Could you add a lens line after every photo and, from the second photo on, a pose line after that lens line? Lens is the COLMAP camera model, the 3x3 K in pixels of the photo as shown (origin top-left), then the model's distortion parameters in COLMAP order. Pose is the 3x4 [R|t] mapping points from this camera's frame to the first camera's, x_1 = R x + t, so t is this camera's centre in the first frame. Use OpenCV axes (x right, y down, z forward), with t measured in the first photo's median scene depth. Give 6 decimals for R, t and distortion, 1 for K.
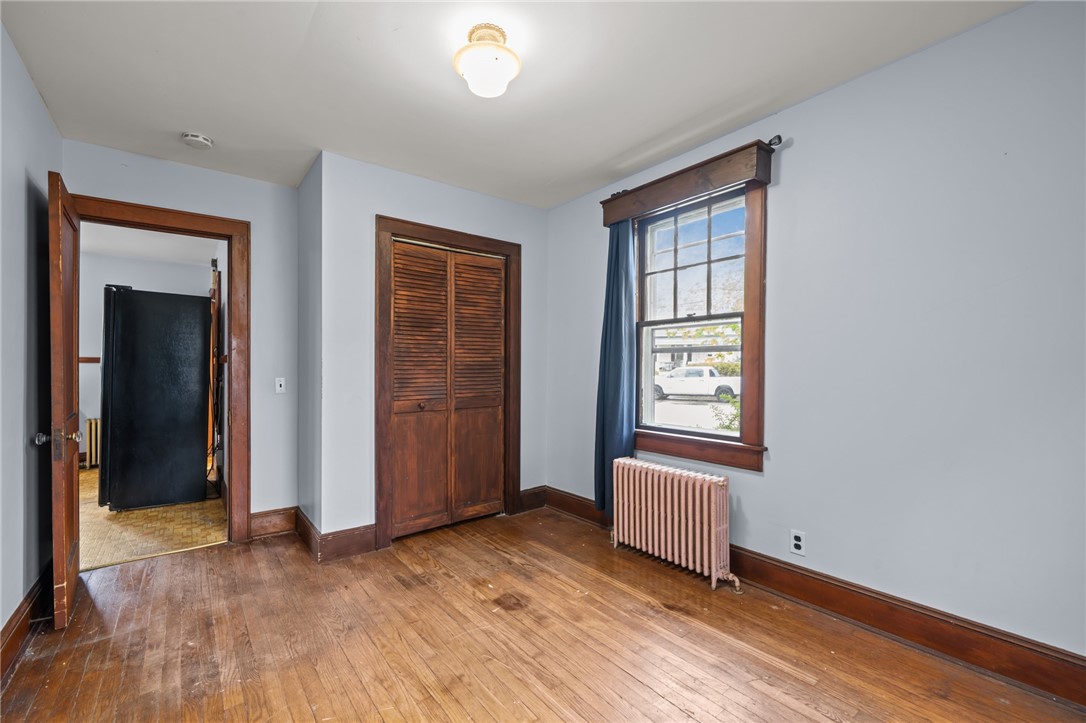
lens RADIAL K [[443.1, 0, 538.2], [0, 443.1, 364.7], [0, 0, 1]] dist [-0.002903, 0.000244]
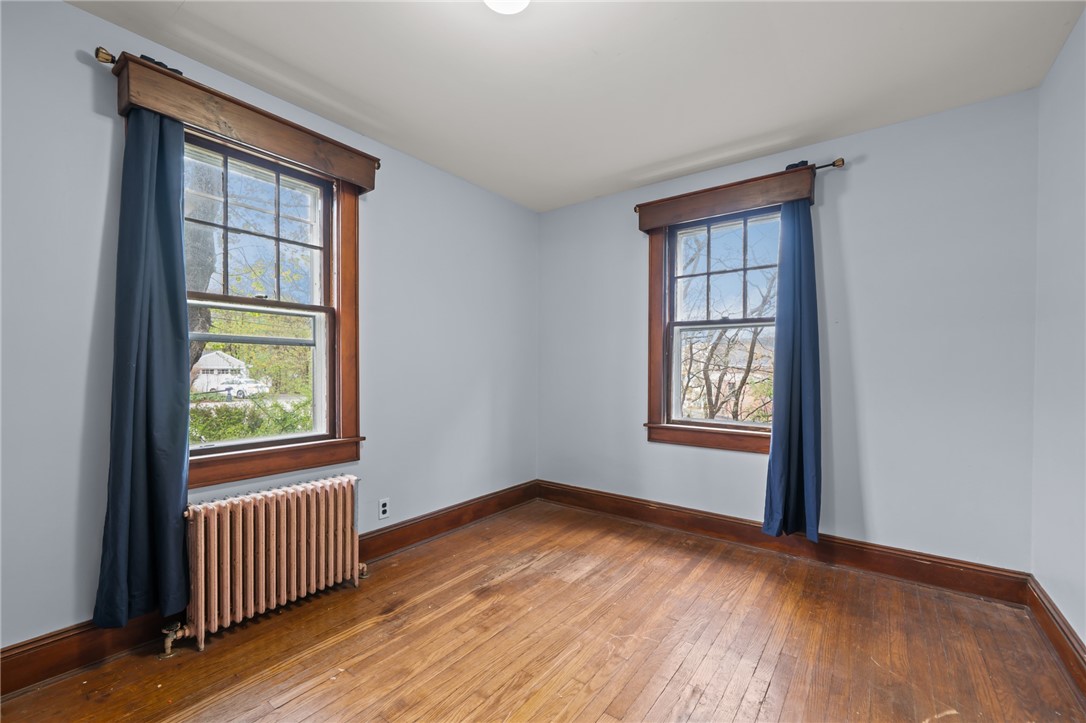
lens RADIAL K [[443.1, 0, 537.2], [0, 443.1, 368.1], [0, 0, 1]] dist [-0.002903, 0.000244]
pose [[-0.231110, -0.004590, 0.972917, -0.708505], [-0.018669, 0.999826, 0.000282, 0.008384], [-0.972748, -0.018098, -0.231156, 0.899632]]
